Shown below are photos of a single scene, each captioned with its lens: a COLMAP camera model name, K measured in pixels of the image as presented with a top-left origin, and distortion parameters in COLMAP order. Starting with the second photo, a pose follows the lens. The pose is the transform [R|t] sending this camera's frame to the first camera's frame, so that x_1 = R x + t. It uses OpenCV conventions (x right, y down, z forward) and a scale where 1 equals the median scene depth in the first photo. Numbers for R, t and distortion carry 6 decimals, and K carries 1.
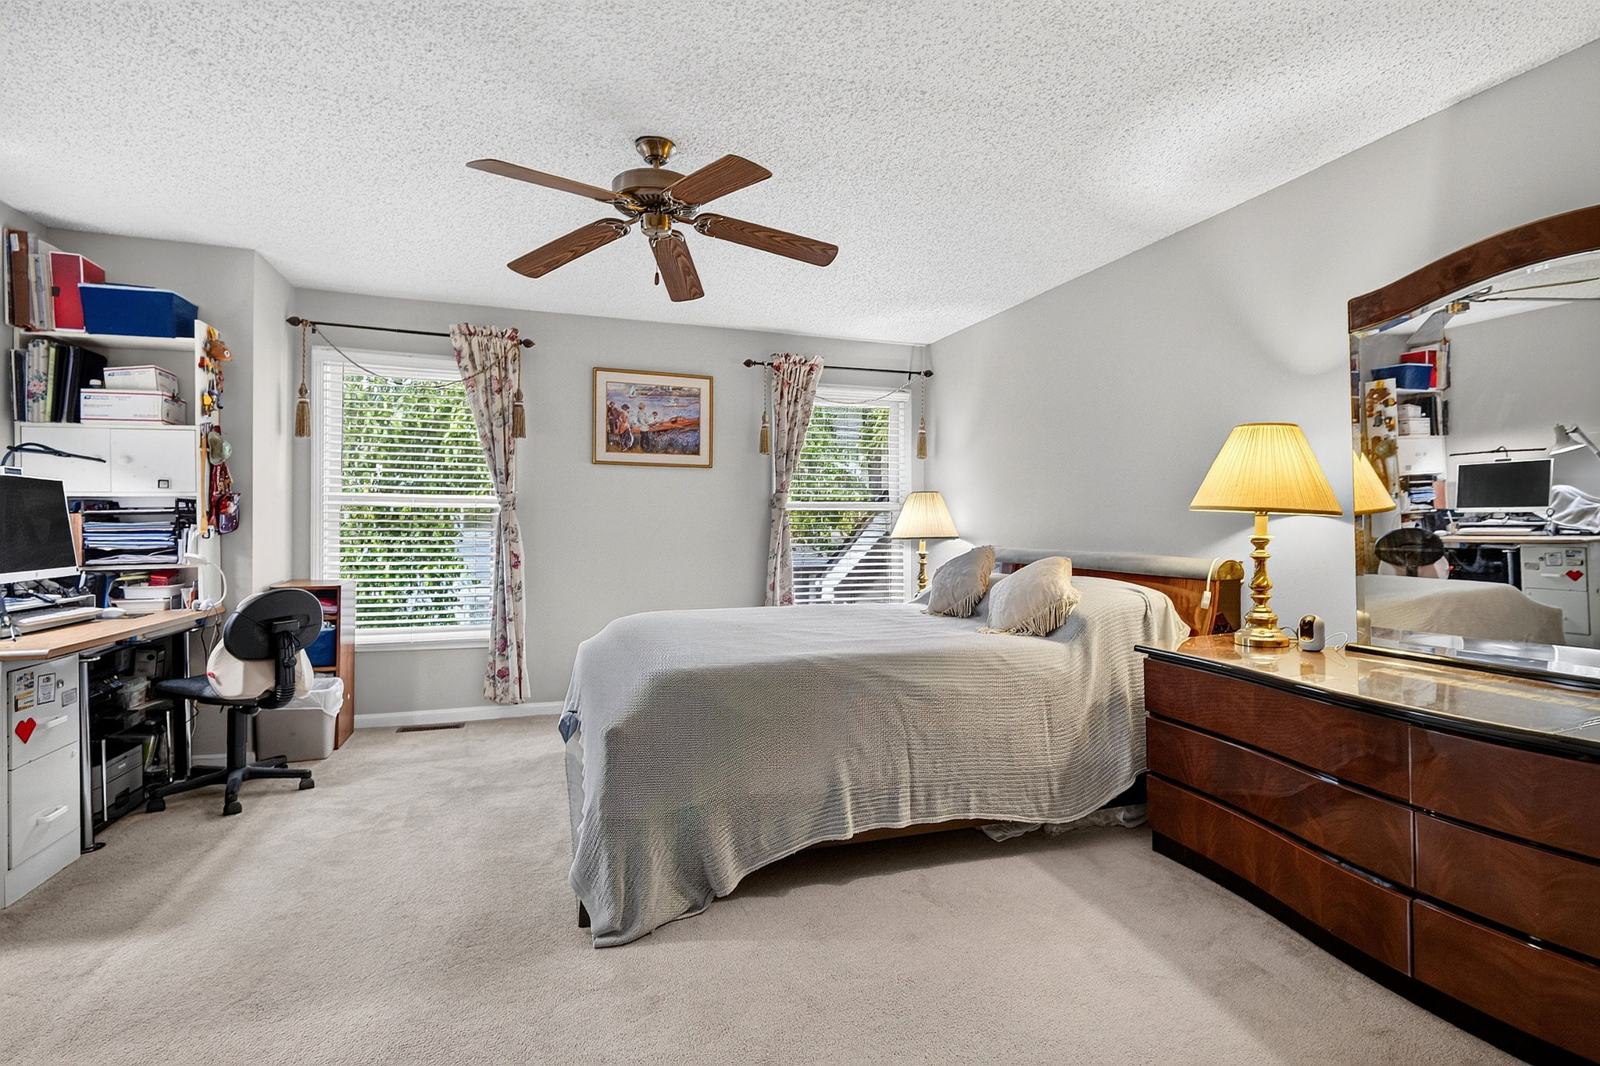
lens RADIAL K [[757.0, 0, 802.7], [0, 757.0, 528.6], [0, 0, 1]] dist [-0.011436, -0.003047]
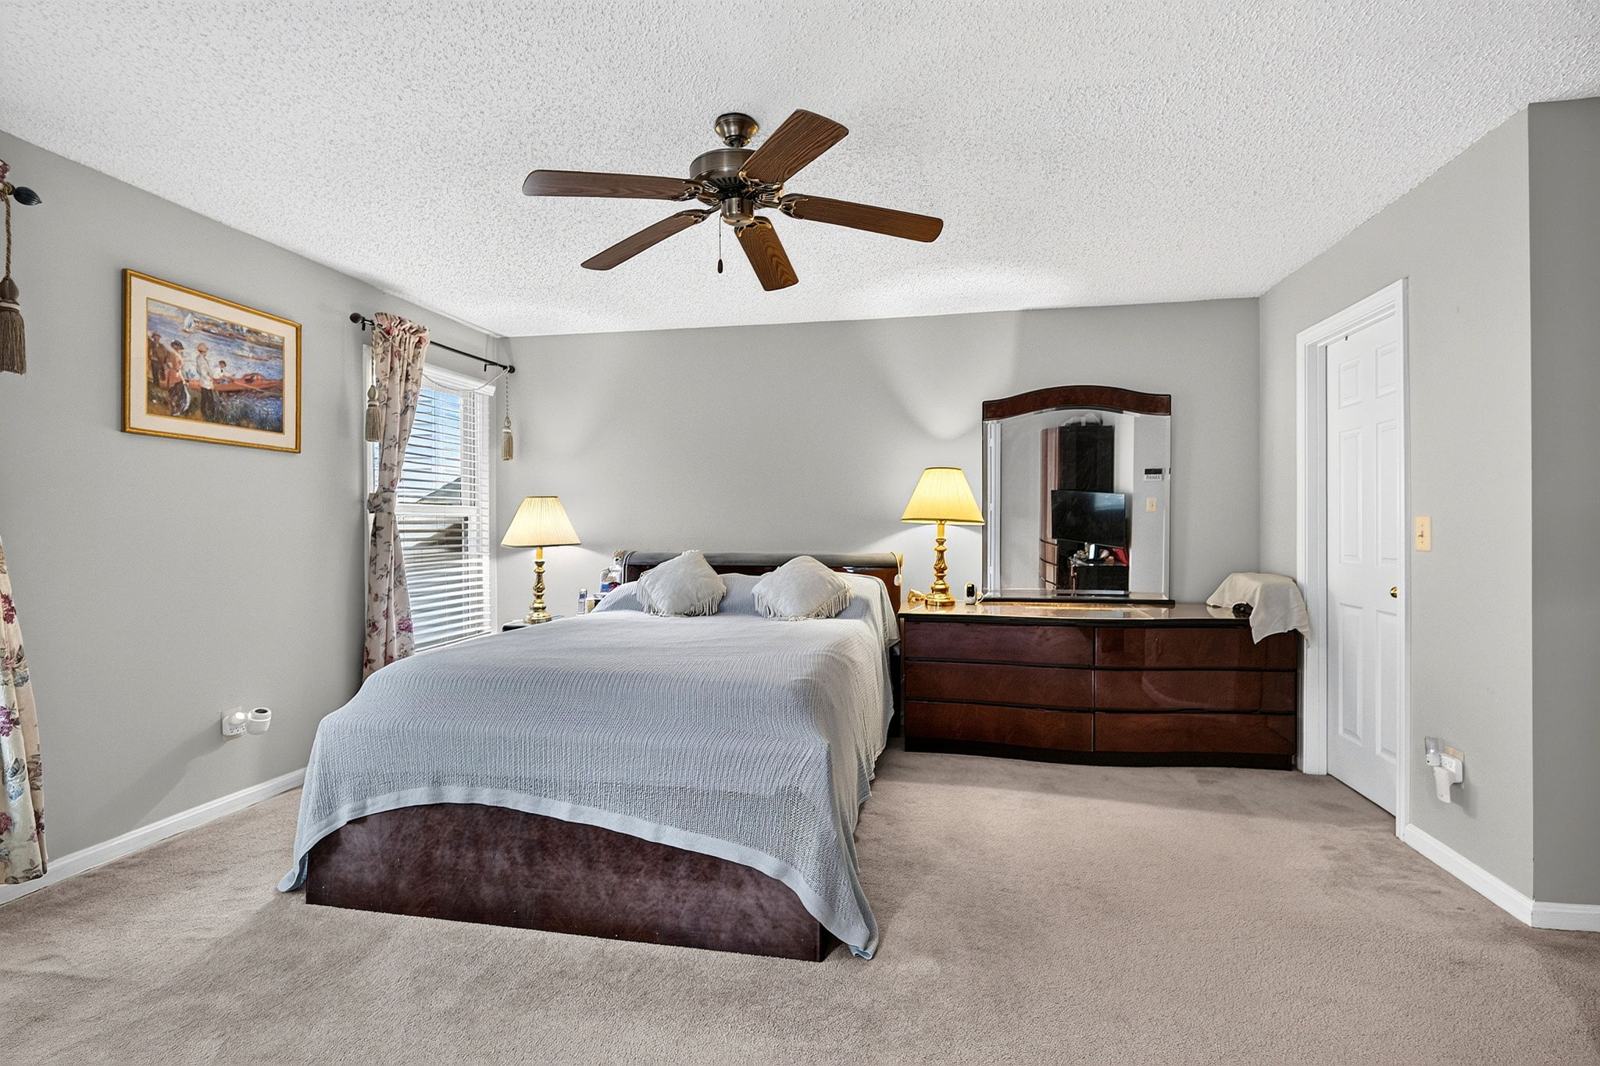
lens RADIAL K [[757.0, 0, 802.5], [0, 757.0, 527.2], [0, 0, 1]] dist [-0.011436, -0.003047]
pose [[0.491457, -0.004129, 0.870892, -0.513242], [0.009414, 0.999956, -0.000571, -0.006787], [-0.870851, 0.008480, 0.491474, 0.252792]]
